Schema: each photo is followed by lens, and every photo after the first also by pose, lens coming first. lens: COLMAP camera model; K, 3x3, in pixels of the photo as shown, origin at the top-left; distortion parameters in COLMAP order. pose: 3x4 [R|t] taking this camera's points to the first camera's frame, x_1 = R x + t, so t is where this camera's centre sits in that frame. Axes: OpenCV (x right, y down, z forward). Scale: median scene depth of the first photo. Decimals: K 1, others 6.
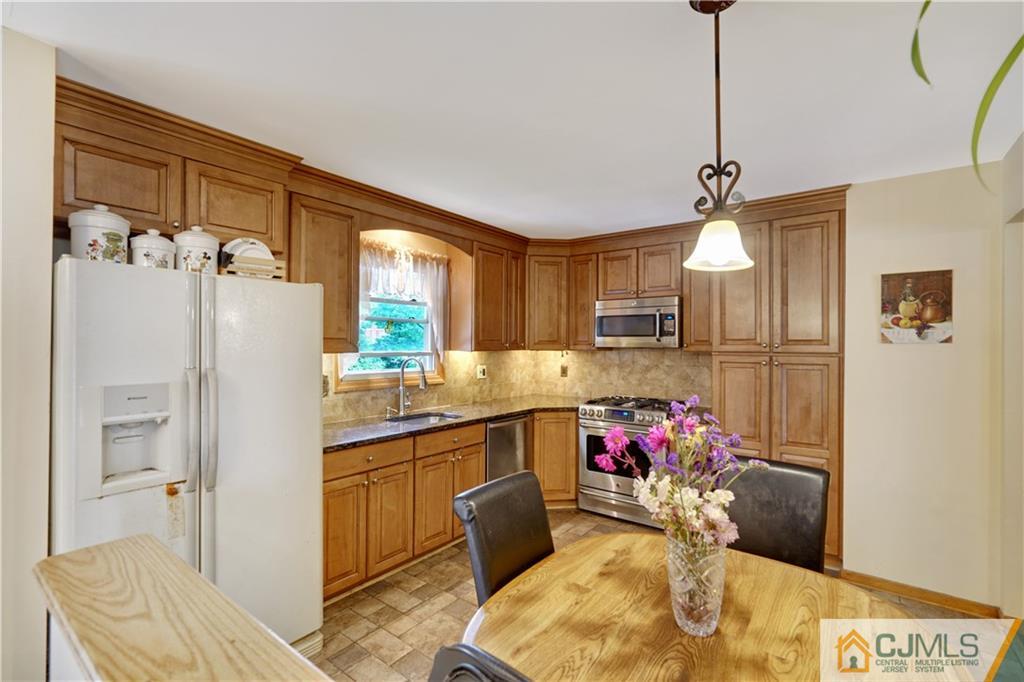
lens RADIAL K [[459.0, 0, 509.1], [0, 459.0, 342.6], [0, 0, 1]] dist [-0.004932, 0.003602]
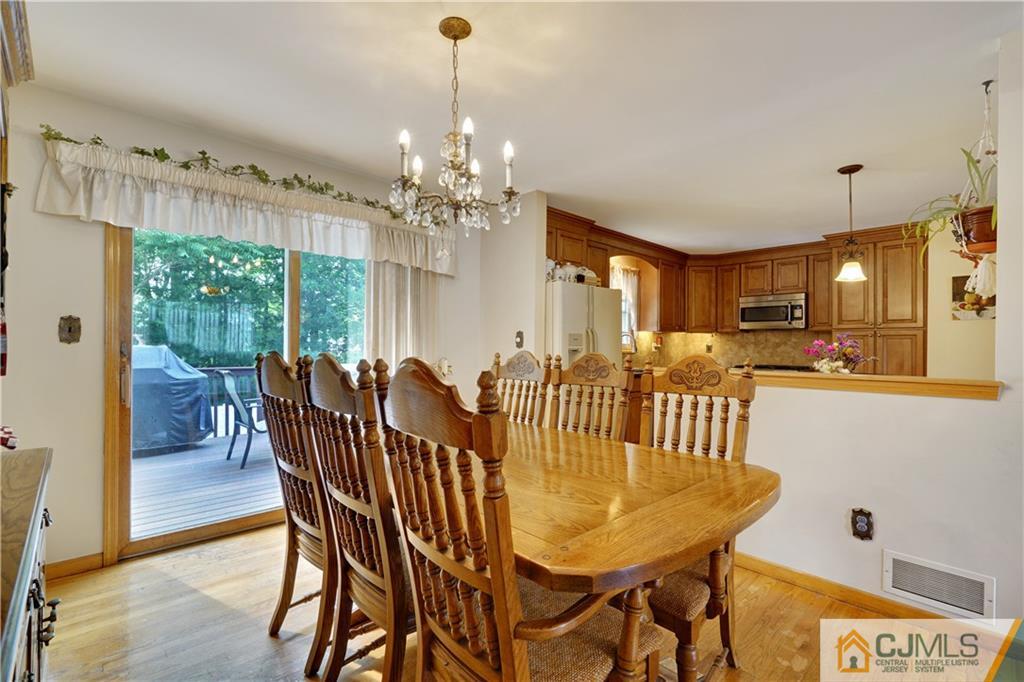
lens RADIAL K [[459.0, 0, 509.5], [0, 459.0, 343.7], [0, 0, 1]] dist [-0.004932, 0.003602]
pose [[0.988148, 0.000621, -0.153502, -0.384680], [-0.000573, 1.000000, 0.000359, 0.069271], [0.153502, -0.000266, 0.988148, -0.671349]]
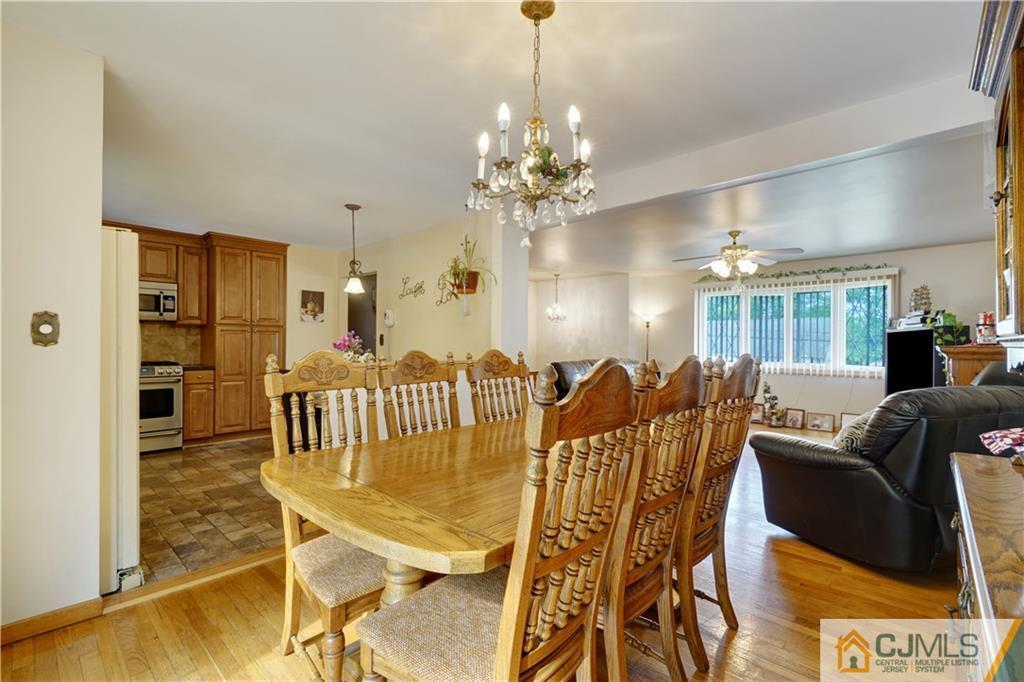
lens RADIAL K [[459.0, 0, 506.8], [0, 459.0, 343.4], [0, 0, 1]] dist [-0.004932, 0.003602]
pose [[0.095316, -0.004973, 0.995435, -1.052588], [-0.011607, 0.999914, 0.006107, 0.067459], [-0.995379, -0.012136, 0.095250, -0.153626]]
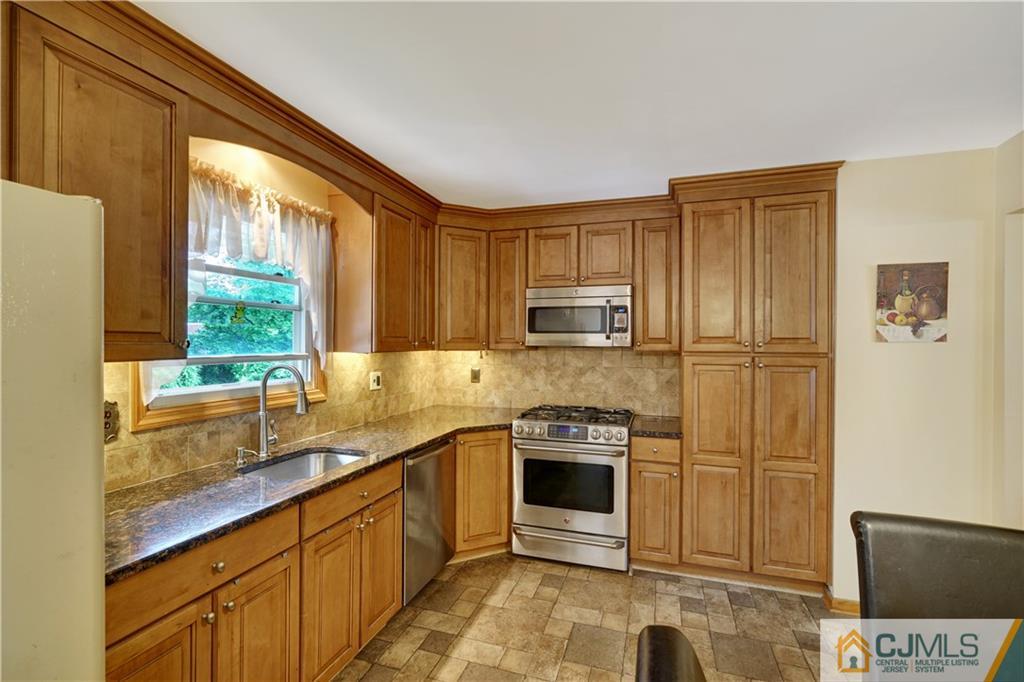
lens RADIAL K [[459.0, 0, 509.2], [0, 459.0, 342.9], [0, 0, 1]] dist [-0.004932, 0.003602]
pose [[0.944481, -0.000833, 0.328566, -0.130399], [-0.001514, 0.999975, 0.006887, -0.001601], [-0.328564, -0.007002, 0.944456, 0.323819]]
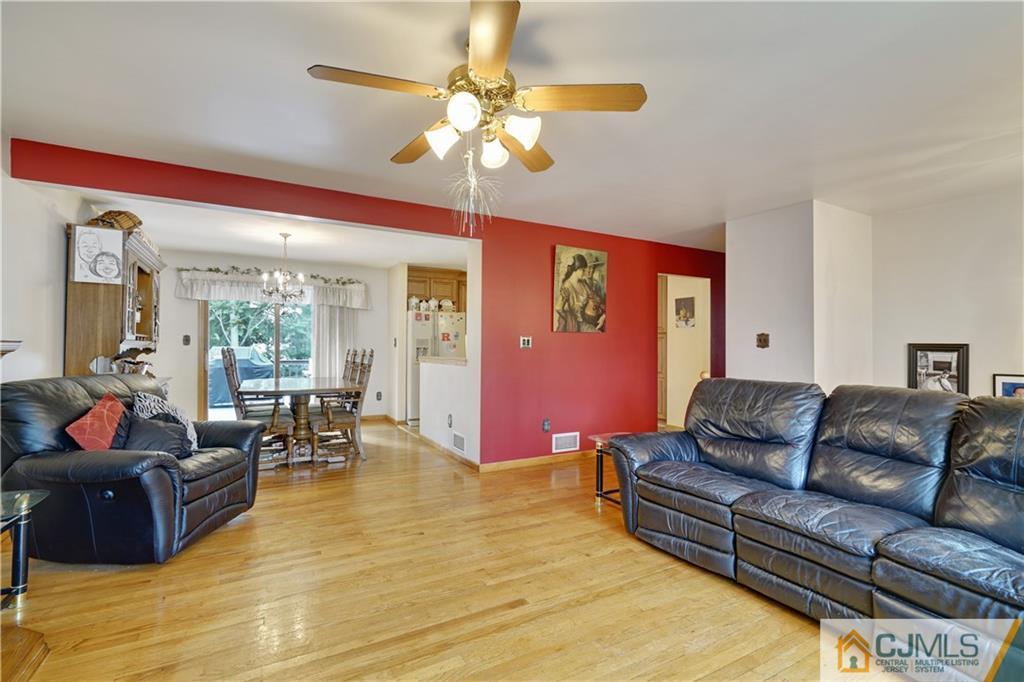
lens RADIAL K [[459.0, 0, 510.2], [0, 459.0, 342.8], [0, 0, 1]] dist [-0.004932, 0.003602]
pose [[0.916510, -0.005916, -0.399968, 0.808111], [0.003463, 0.999971, -0.006854, 0.077398], [0.399997, 0.004897, 0.916504, -1.270623]]
